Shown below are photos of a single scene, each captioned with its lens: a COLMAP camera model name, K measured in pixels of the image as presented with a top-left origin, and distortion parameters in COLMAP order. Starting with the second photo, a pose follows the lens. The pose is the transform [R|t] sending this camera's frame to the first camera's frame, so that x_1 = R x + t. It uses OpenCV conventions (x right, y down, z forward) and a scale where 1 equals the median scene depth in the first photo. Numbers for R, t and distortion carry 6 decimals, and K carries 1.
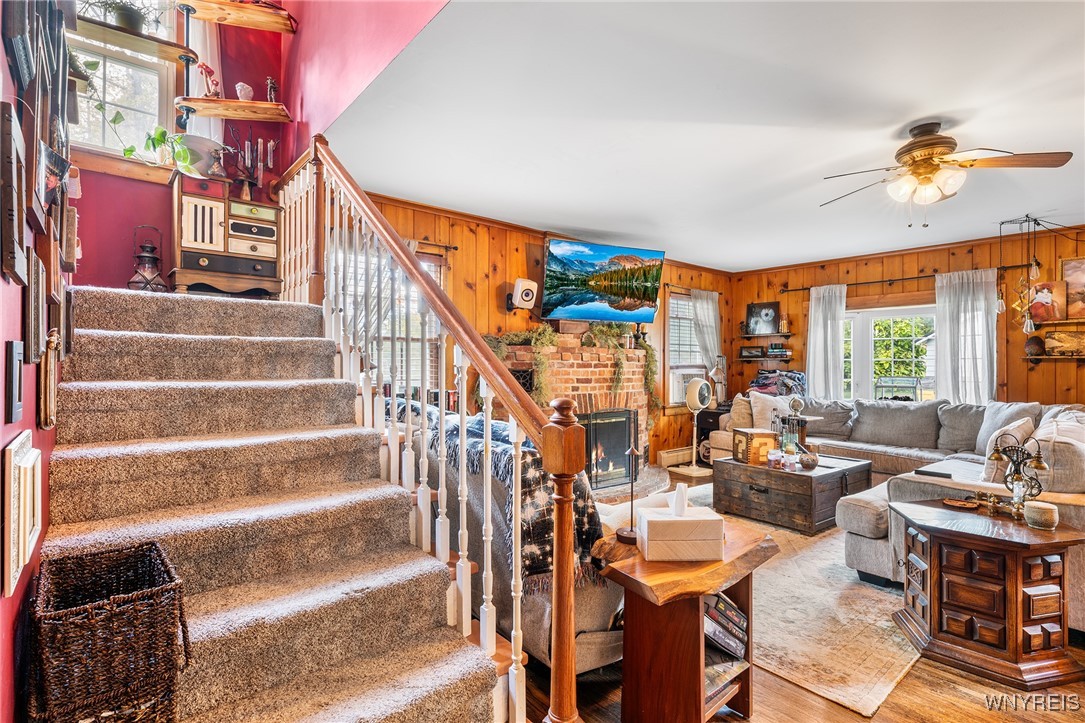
lens RADIAL K [[512.9, 0, 542.5], [0, 512.9, 361.5], [0, 0, 1]] dist [0.001856, 0.000040]
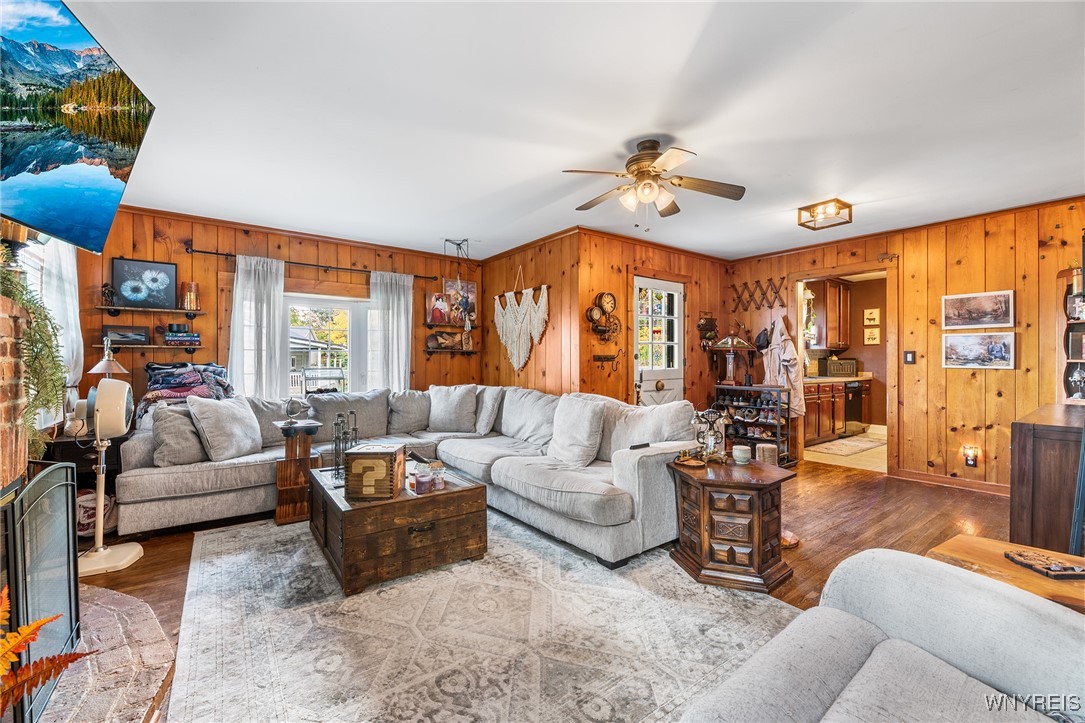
lens RADIAL K [[448.7, 0, 540.2], [0, 448.7, 360.0], [0, 0, 1]] dist [-0.002867, -0.000919]
pose [[0.067045, -0.000529, 0.997750, -0.120919], [-0.003421, 0.999994, 0.000760, 0.011667], [-0.997744, -0.003464, 0.067043, 0.530888]]
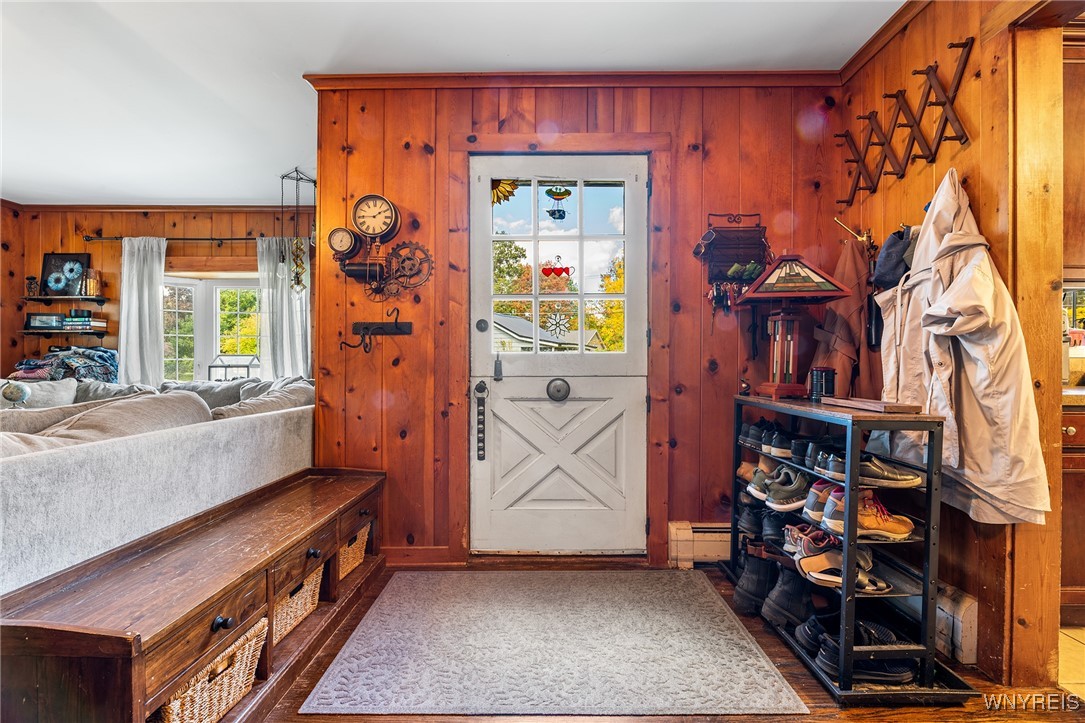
lens RADIAL K [[448.5, 0, 540.2], [0, 448.5, 364.7], [0, 0, 1]] dist [-0.003402, -0.000508]
pose [[0.659866, -0.003865, 0.751373, 0.457371], [-0.005097, 0.999941, 0.009619, 0.036128], [-0.751366, -0.010178, 0.659807, 0.108575]]
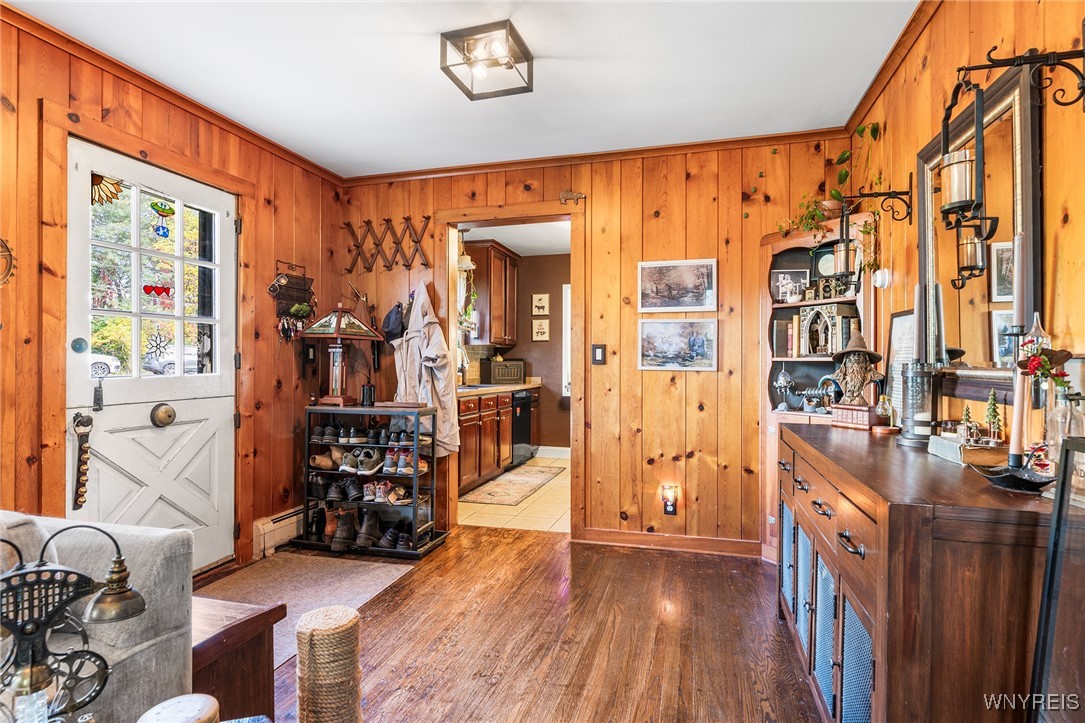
lens RADIAL K [[569.6, 0, 542.5], [0, 569.6, 361.5], [0, 0, 1]] dist [-0.001113, 0.000187]
pose [[-0.559541, 0.002196, 0.828800, 0.189845], [-0.005731, 0.999962, -0.006519, 0.018020], [-0.828783, -0.008397, -0.559507, 0.361045]]
